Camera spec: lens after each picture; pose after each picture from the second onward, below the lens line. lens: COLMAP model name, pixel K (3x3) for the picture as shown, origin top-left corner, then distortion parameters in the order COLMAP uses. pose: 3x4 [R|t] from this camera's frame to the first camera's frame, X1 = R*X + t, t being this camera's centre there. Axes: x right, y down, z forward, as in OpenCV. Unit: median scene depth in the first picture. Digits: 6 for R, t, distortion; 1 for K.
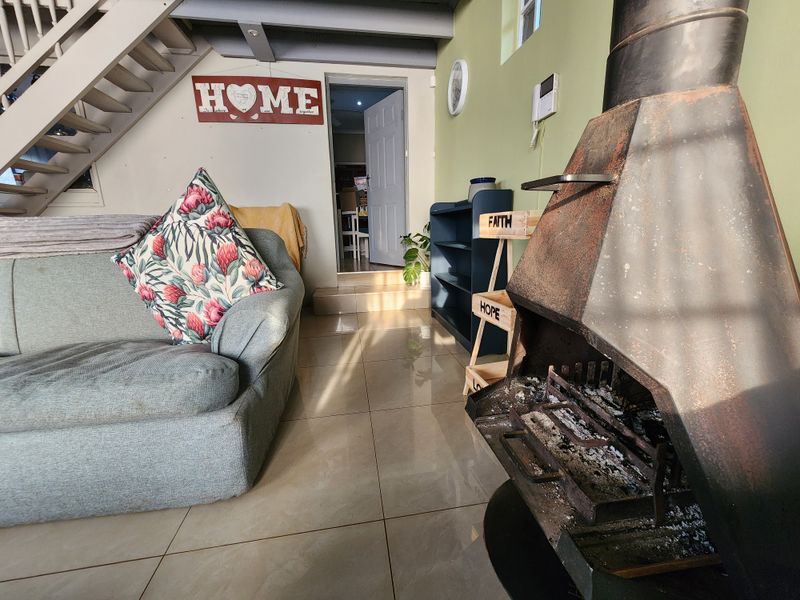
lens RADIAL K [[331.0, 0, 400.0], [0, 331.0, 300.0], [0, 0, 1]] dist [0.011719, -0.000003]
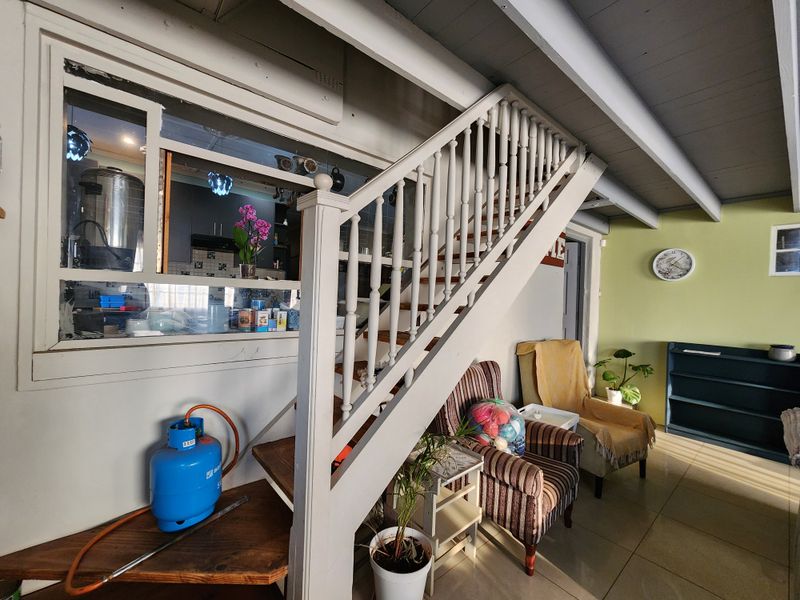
lens RADIAL K [[331.0, 0, 400.0], [0, 331.0, 300.0], [0, 0, 1]] dist [0.011719, -0.000003]
pose [[0.854065, 0.048355, 0.517913, -1.370362], [0.060488, 0.979683, -0.191215, -0.250117], [-0.516637, 0.194638, 0.833788, 0.384834]]
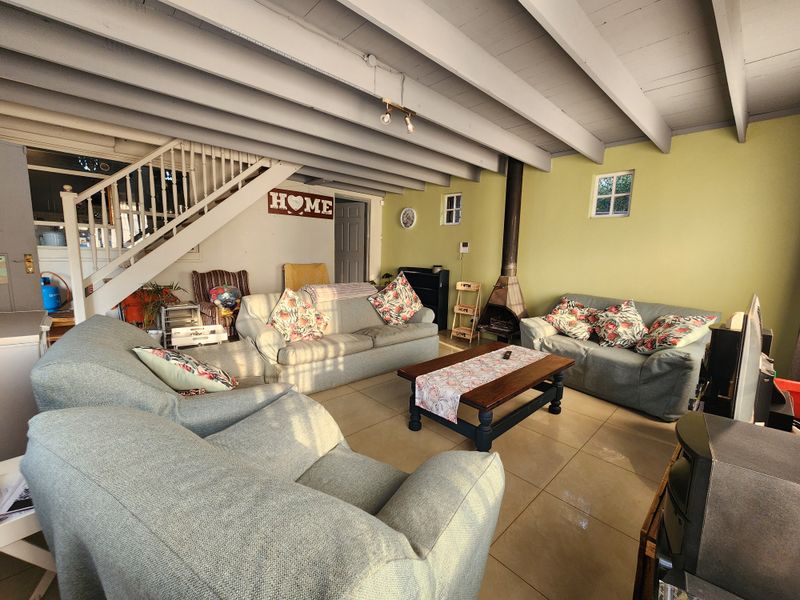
lens RADIAL K [[331.0, 0, 400.0], [0, 331.0, 300.0], [0, 0, 1]] dist [0.011719, -0.000003]
pose [[0.829308, -0.030796, 0.557943, -1.001038], [0.069884, 0.996357, -0.048879, 0.020597], [-0.554405, 0.079527, 0.828439, -0.691520]]
